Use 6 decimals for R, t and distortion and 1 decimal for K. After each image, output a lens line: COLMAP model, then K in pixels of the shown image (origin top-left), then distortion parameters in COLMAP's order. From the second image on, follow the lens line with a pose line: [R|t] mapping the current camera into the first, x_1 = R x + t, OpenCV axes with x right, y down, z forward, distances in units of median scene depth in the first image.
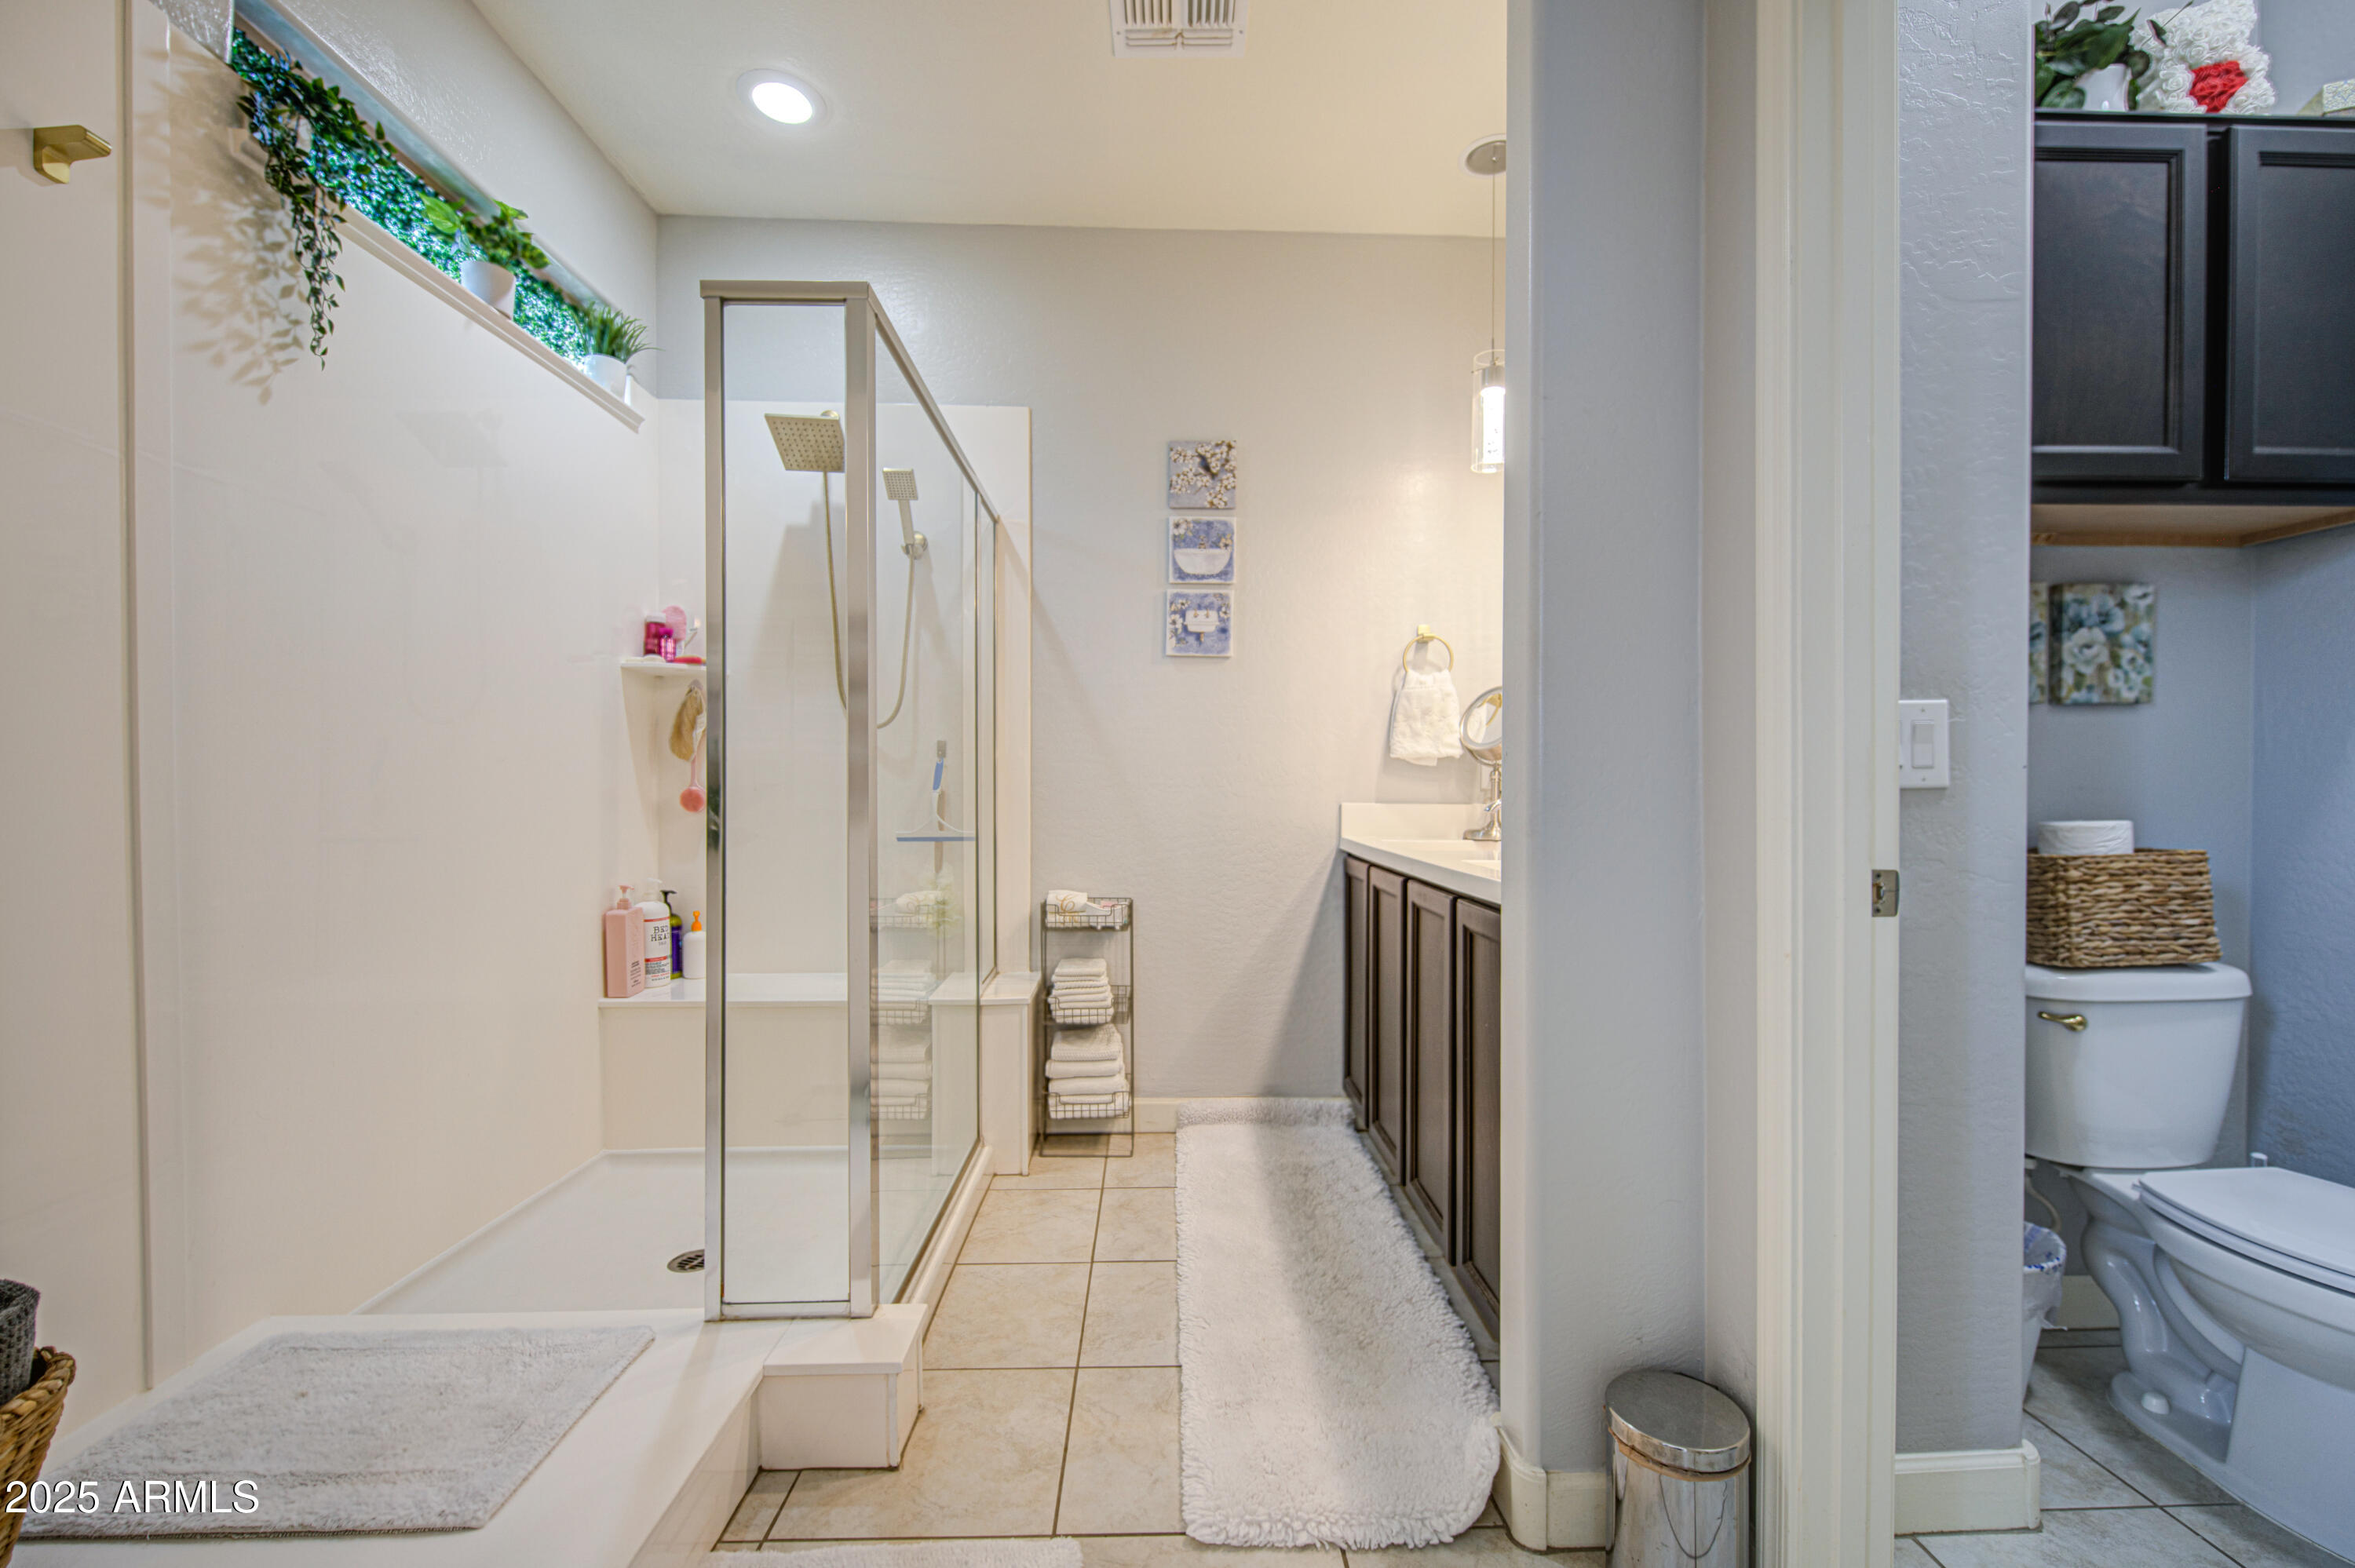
lens RADIAL K [[956.5, 0, 1177.5], [0, 956.5, 784.0], [0, 0, 1]] dist [-0.001773, -0.000305]
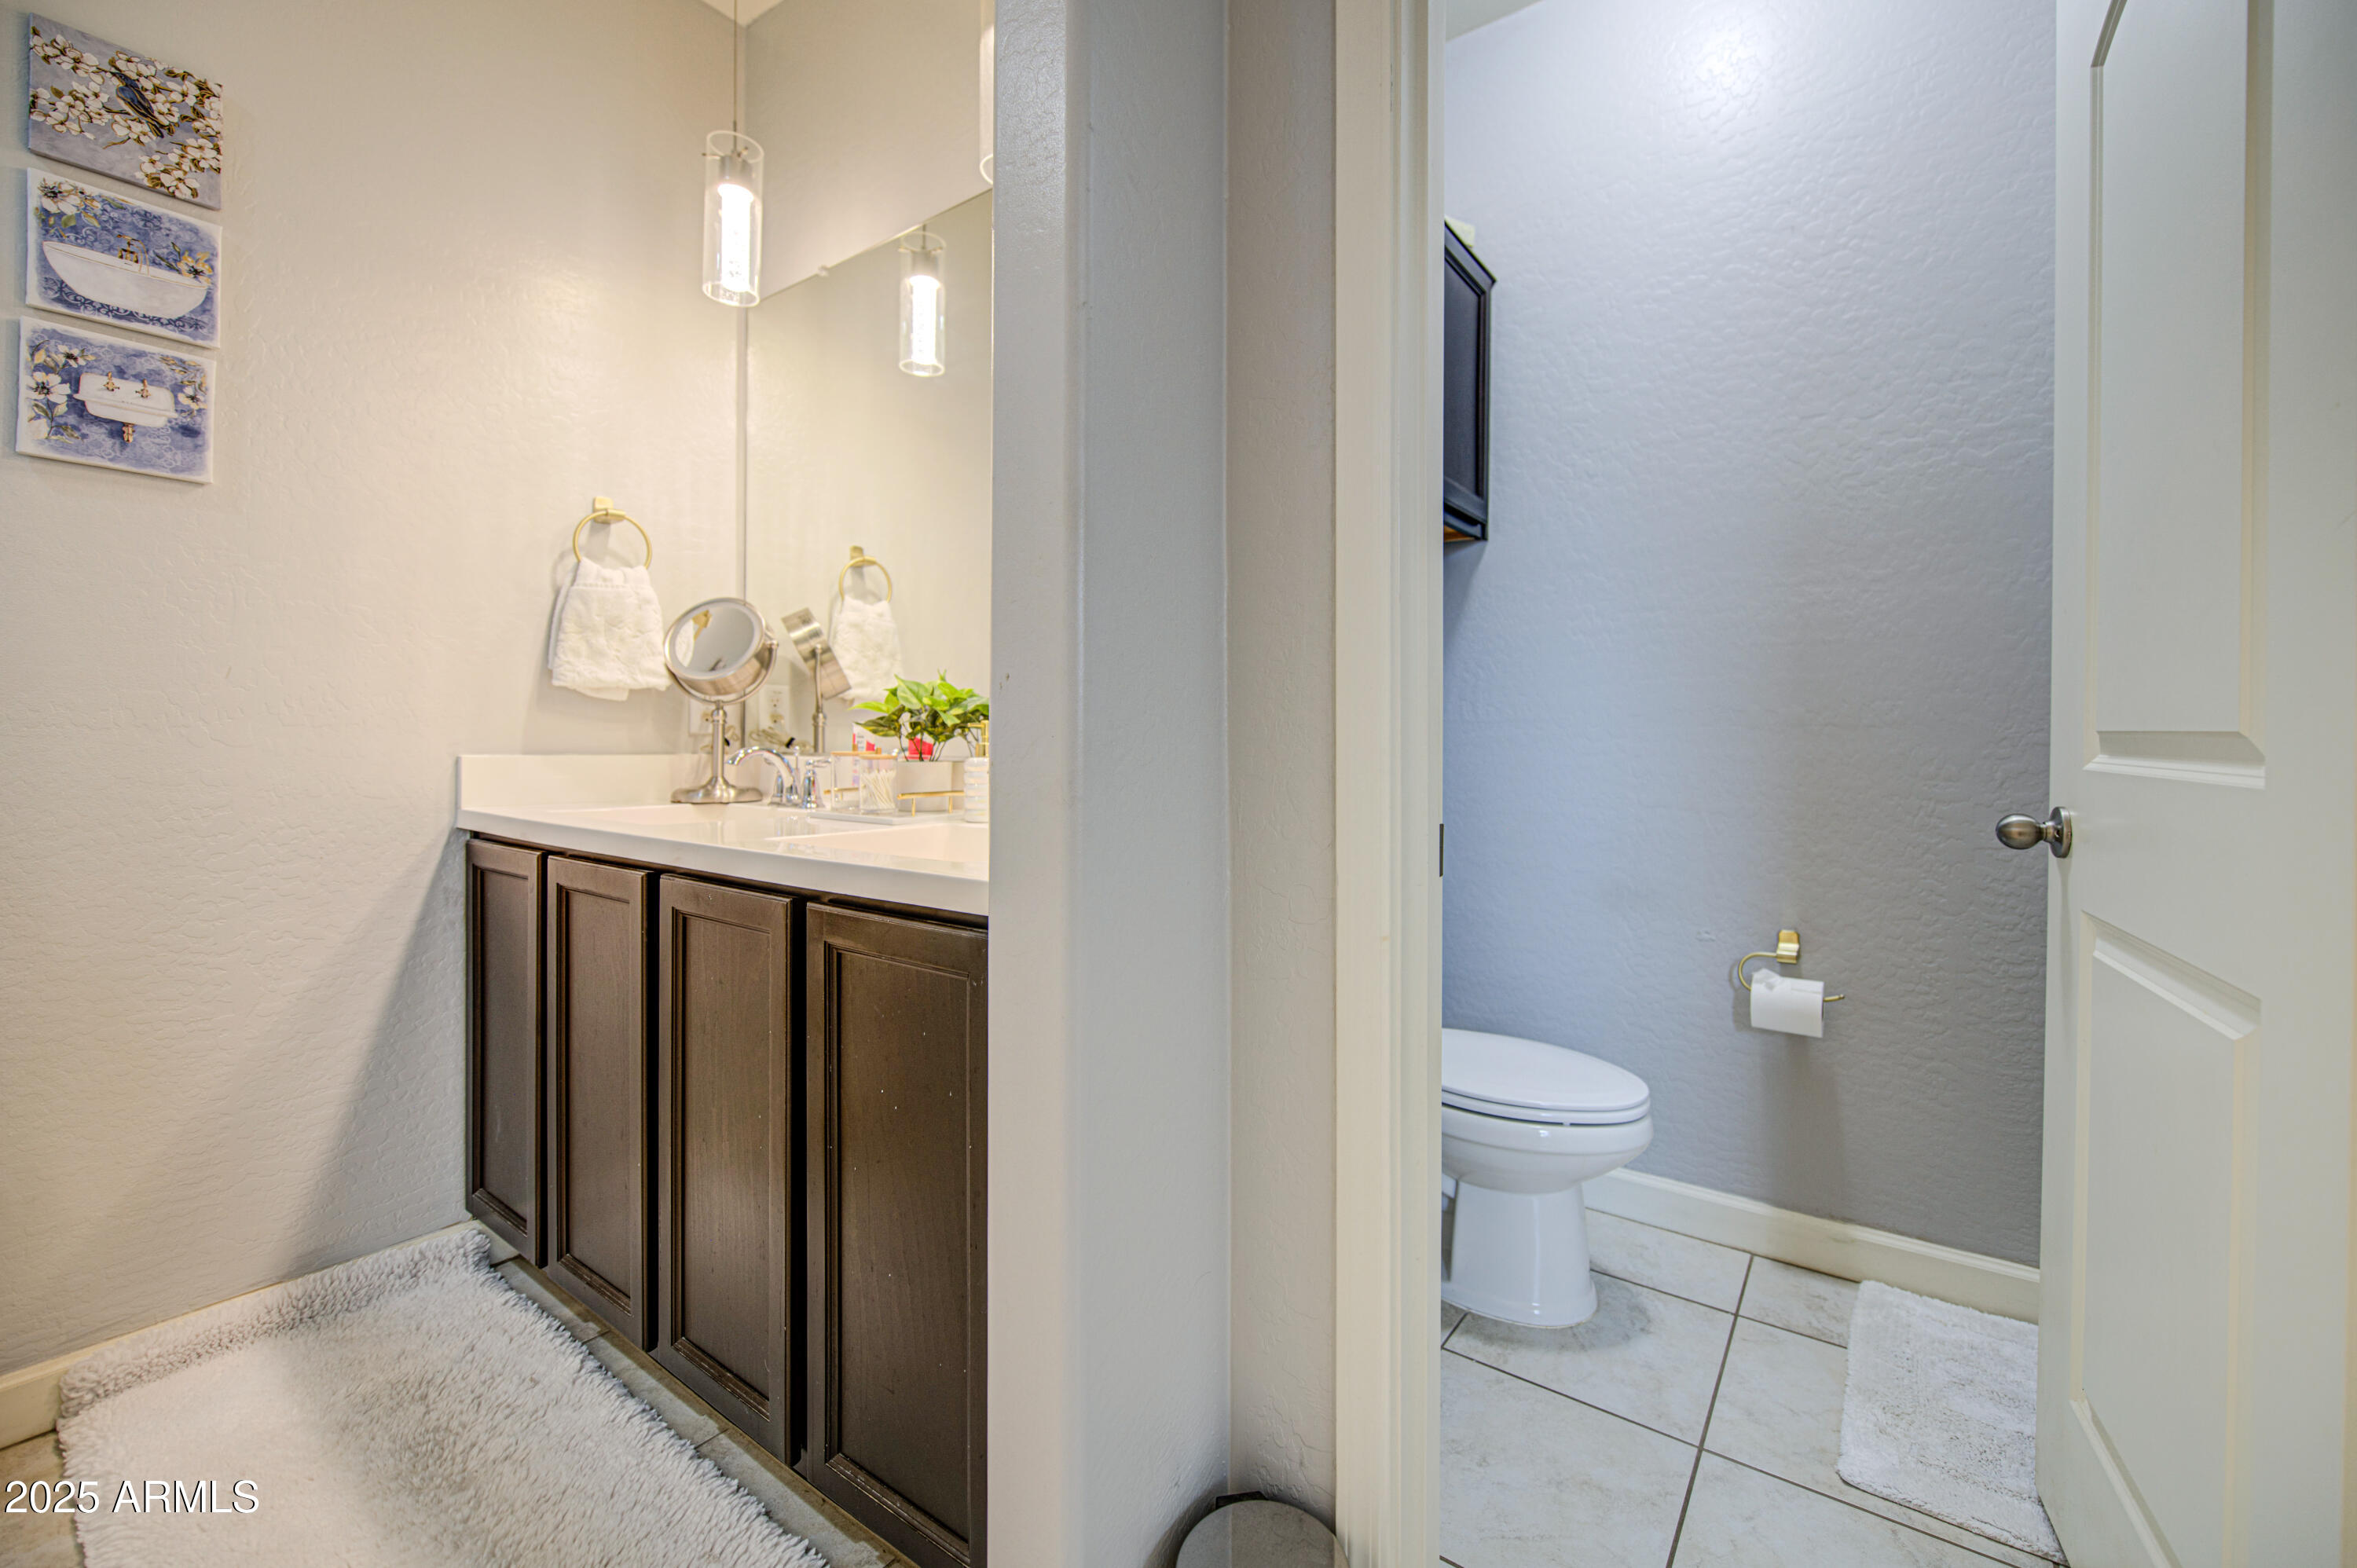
lens RADIAL K [[950.9, 0, 1188.6], [0, 950.9, 740.7], [0, 0, 1]] dist [0.003537, -0.002418]
pose [[0.601469, -0.001070, 0.798895, -0.040398], [-0.006903, 0.999955, 0.006536, 0.003283], [-0.798866, -0.009446, 0.601435, 0.244881]]
